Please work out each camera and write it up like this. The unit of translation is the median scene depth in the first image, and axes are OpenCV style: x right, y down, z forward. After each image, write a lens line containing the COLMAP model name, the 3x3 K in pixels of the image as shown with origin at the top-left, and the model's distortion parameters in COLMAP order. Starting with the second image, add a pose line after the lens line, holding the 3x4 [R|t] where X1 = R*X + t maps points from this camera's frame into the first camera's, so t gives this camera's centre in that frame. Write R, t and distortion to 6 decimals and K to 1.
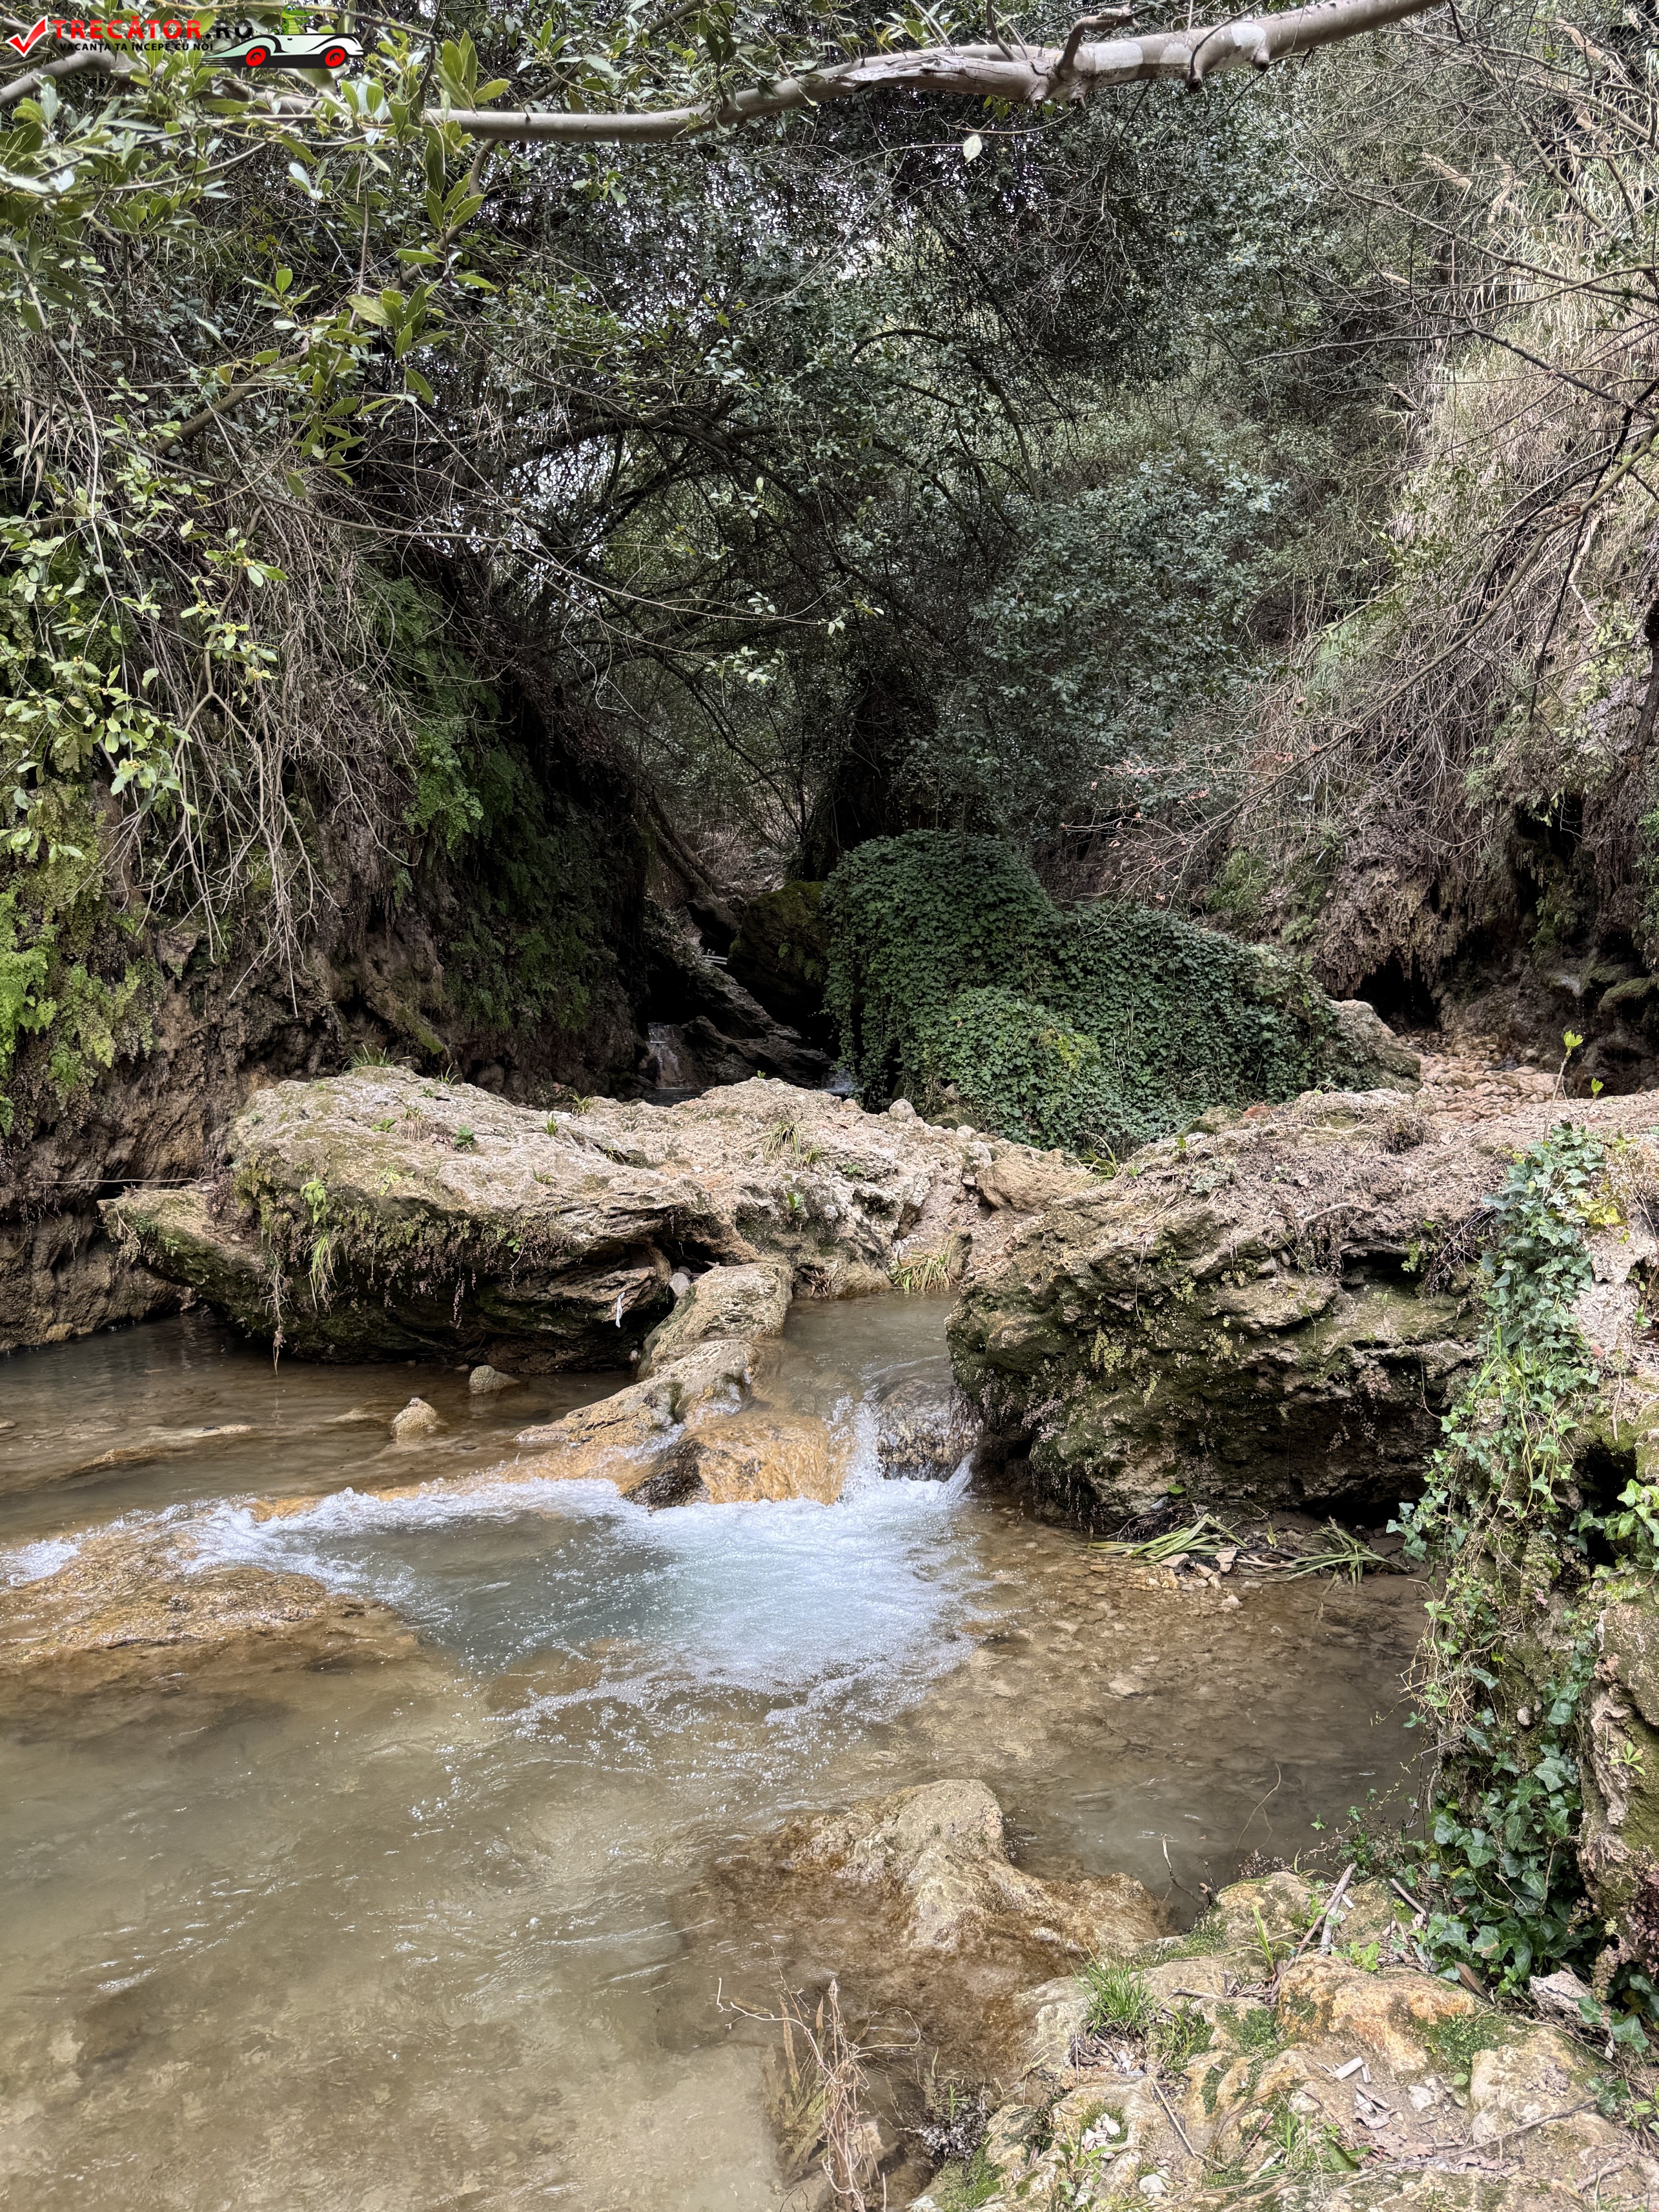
lens RADIAL K [[1542.8, 0, 829.5], [0, 1542.8, 1106.0], [0, 0, 1]] dist [0.174328, -0.340580]
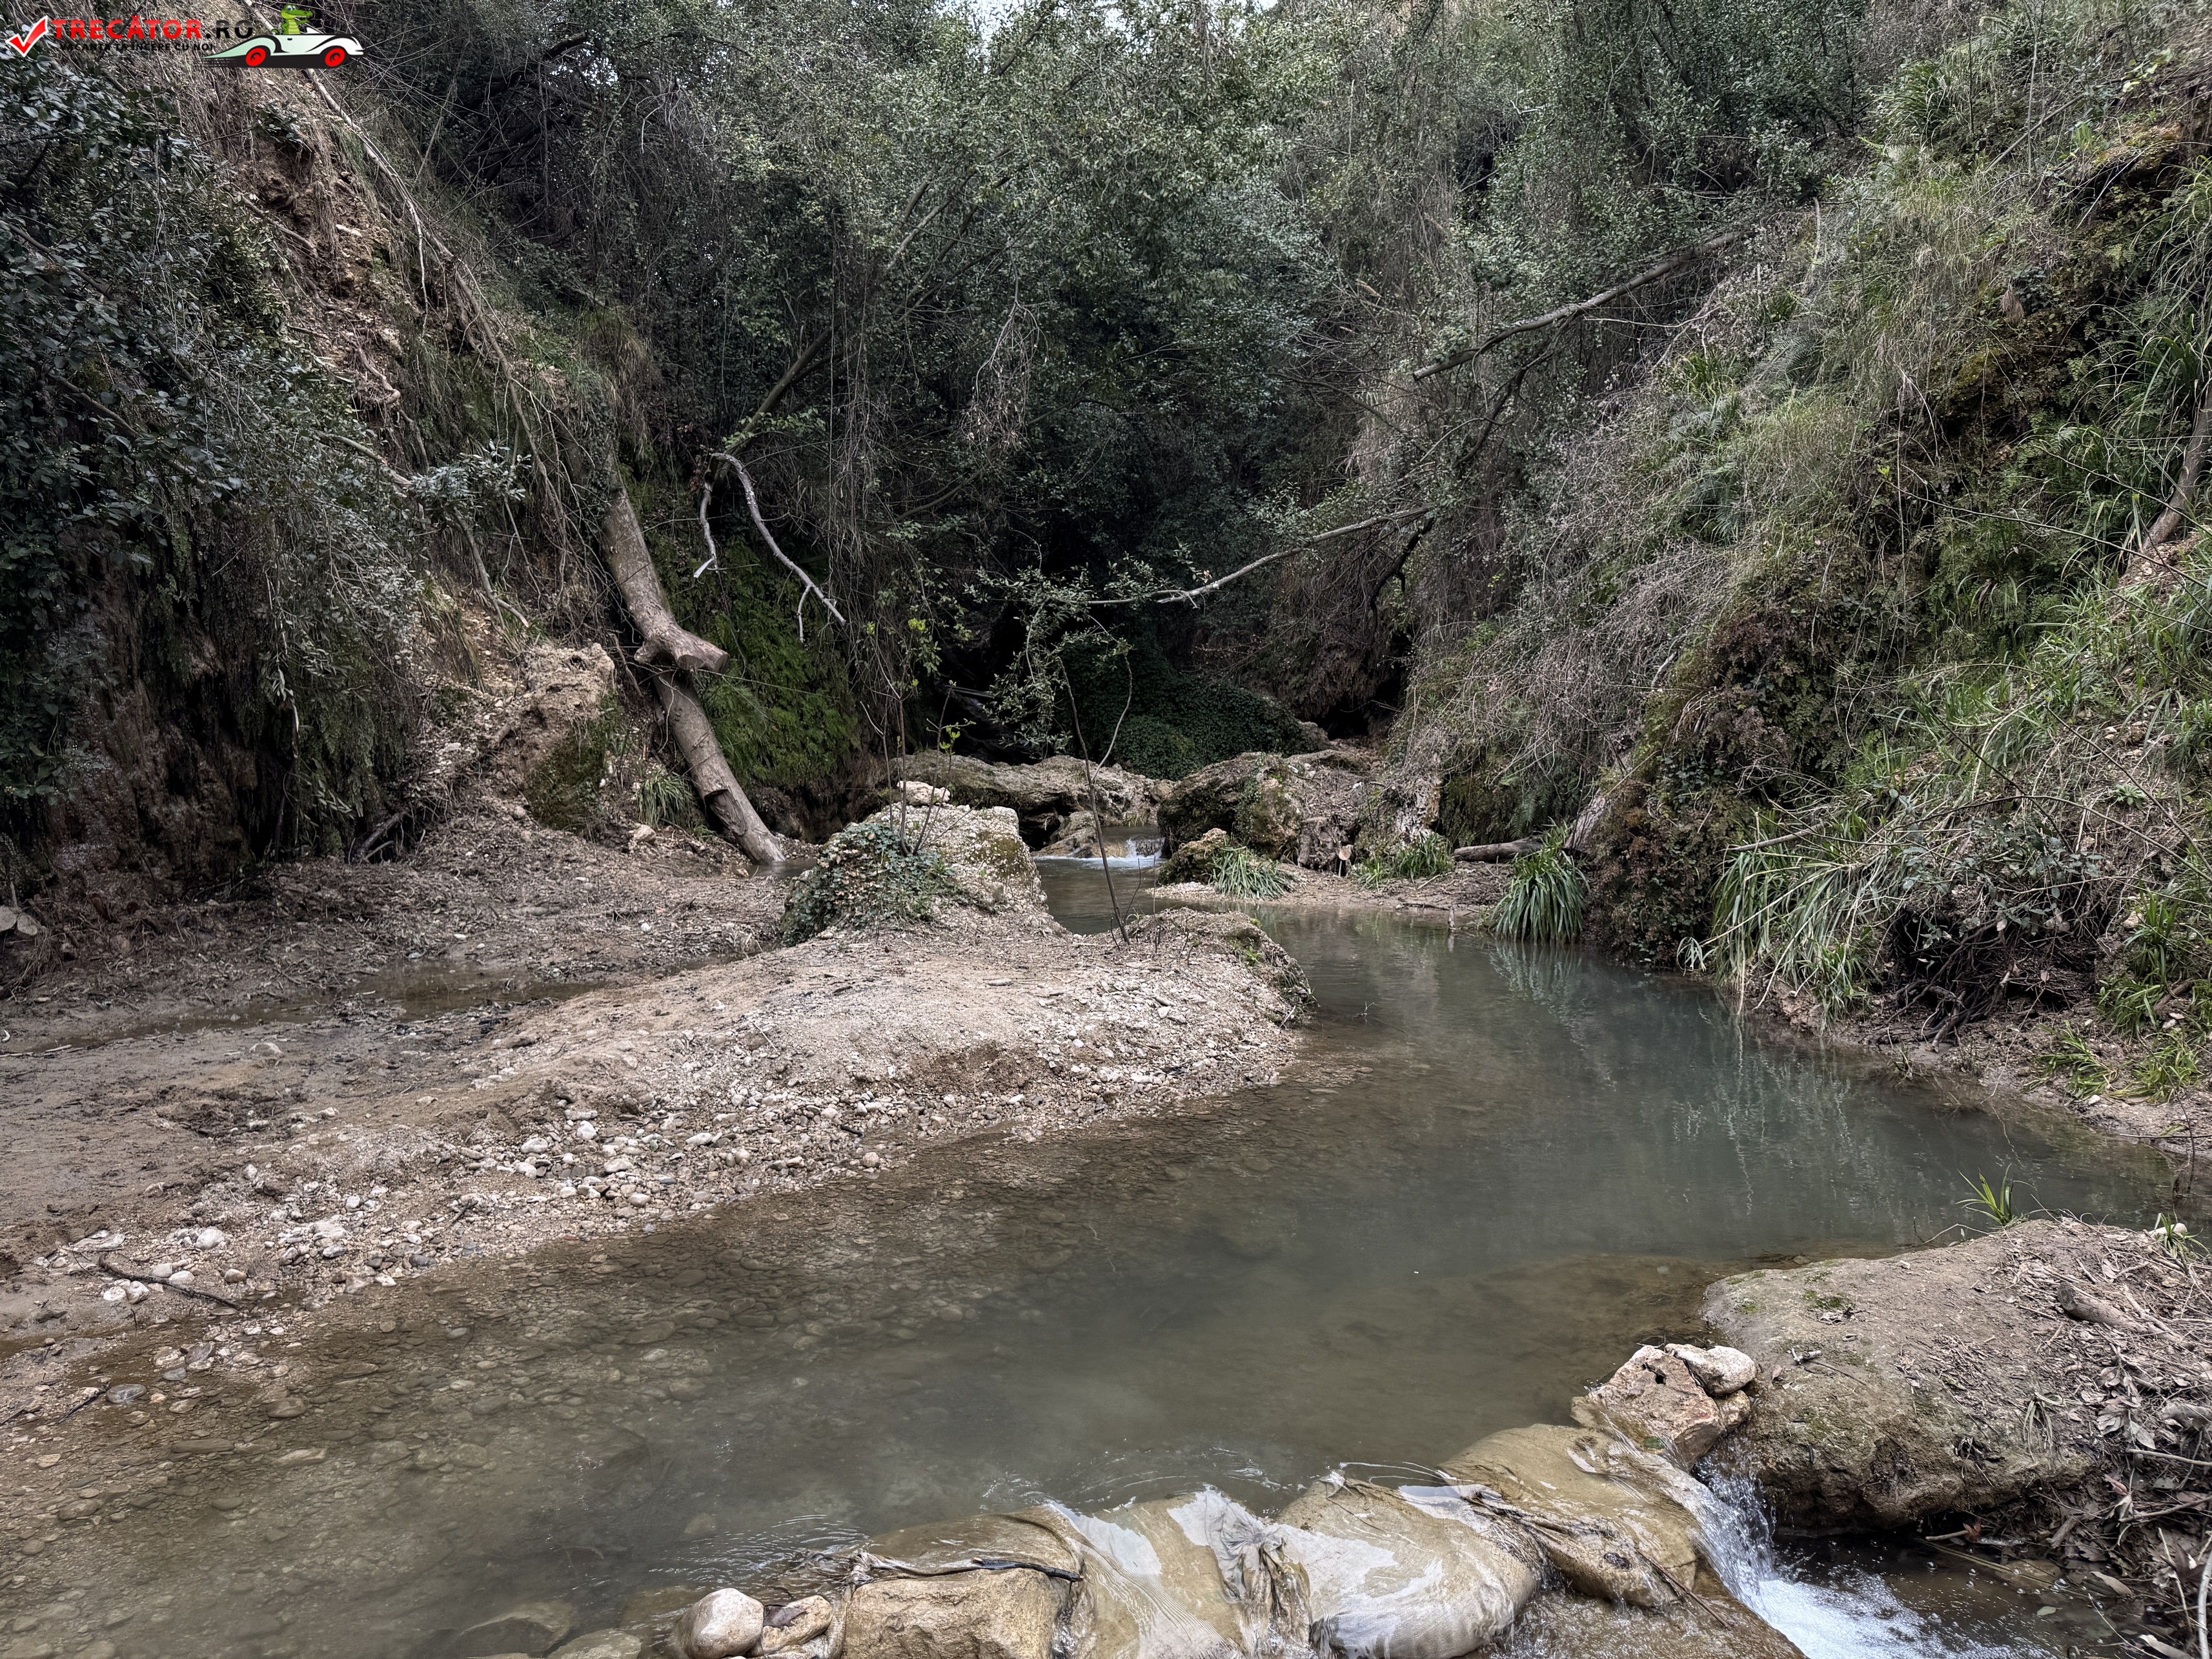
lens RADIAL K [[1542.8, 0, 1114.7], [0, 1542.8, 818.6], [0, 0, 1]] dist [0.174328, -0.340580]
pose [[0.992966, -0.005602, 0.118269, -0.352569], [0.004539, 0.999947, 0.009250, 0.085980], [-0.118314, -0.008649, 0.992939, -2.058085]]
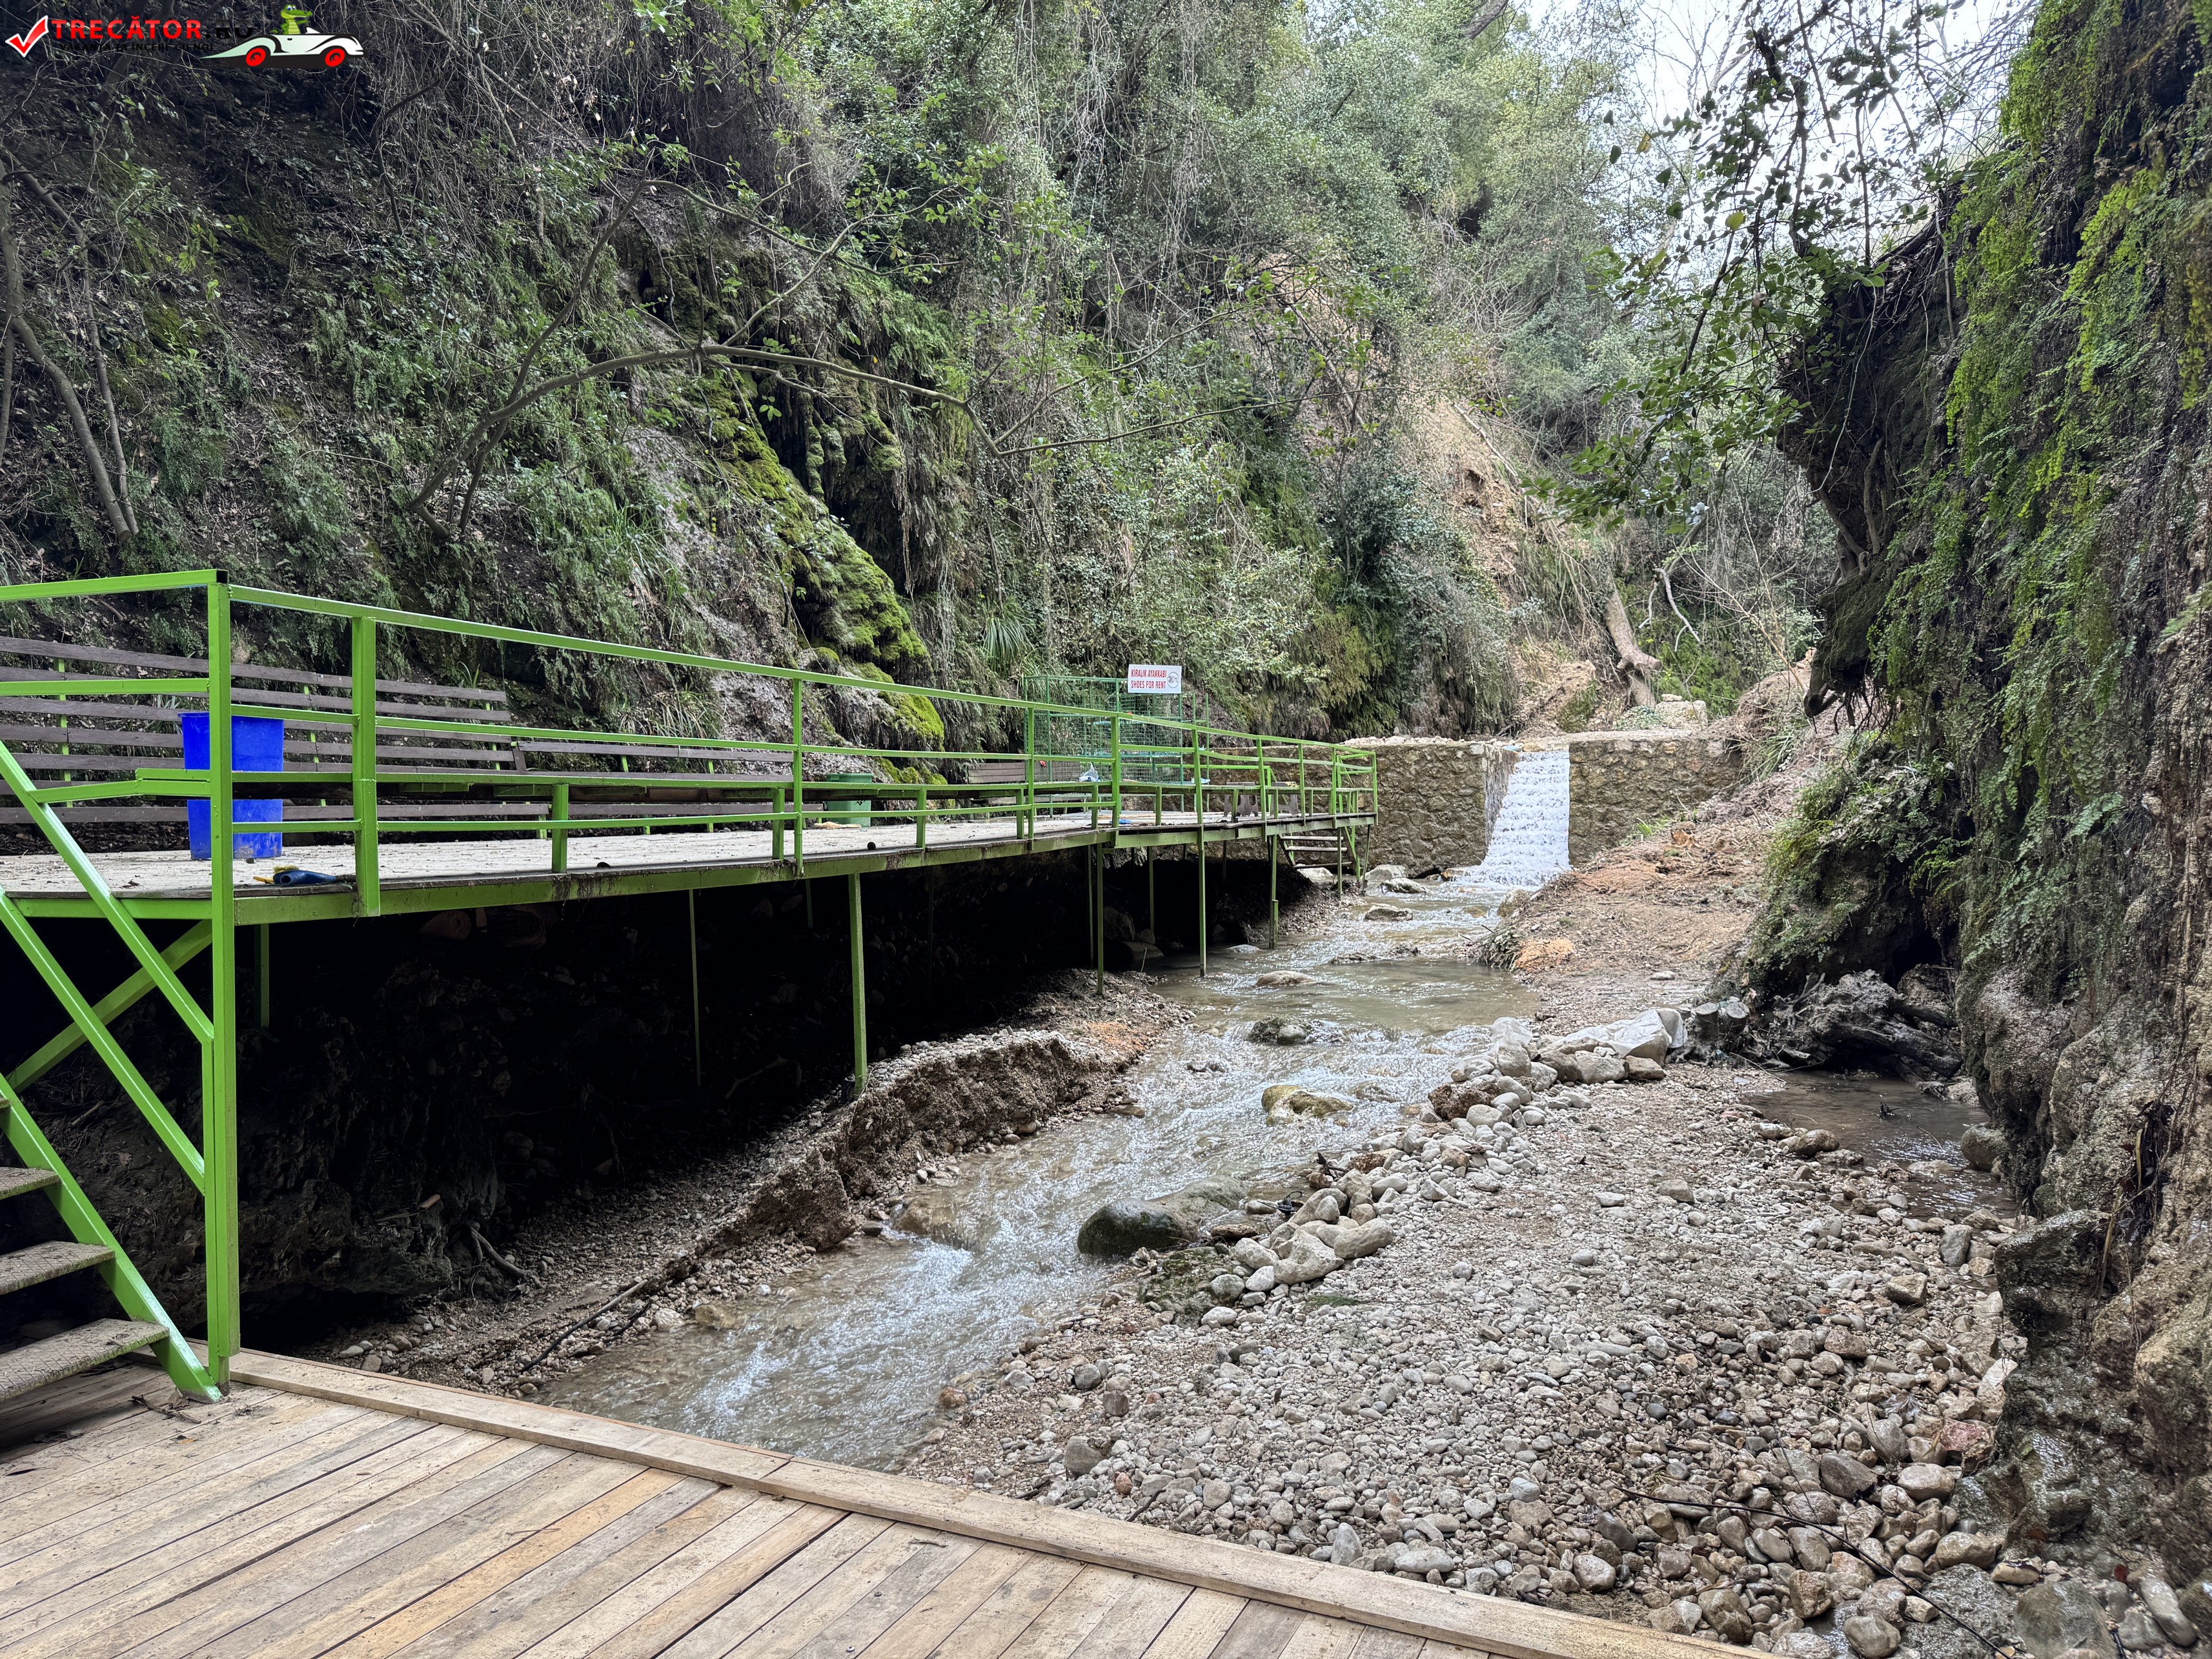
lens RADIAL K [[1538.8, 0, 1109.6], [0, 1538.8, 831.4], [0, 0, 1]] dist [0.184258, -0.396285]
pose [[0.826794, -0.014086, -0.562329, 0.860187], [0.006418, 0.999858, -0.015610, 0.527798], [0.562469, 0.009297, 0.826766, -5.209814]]
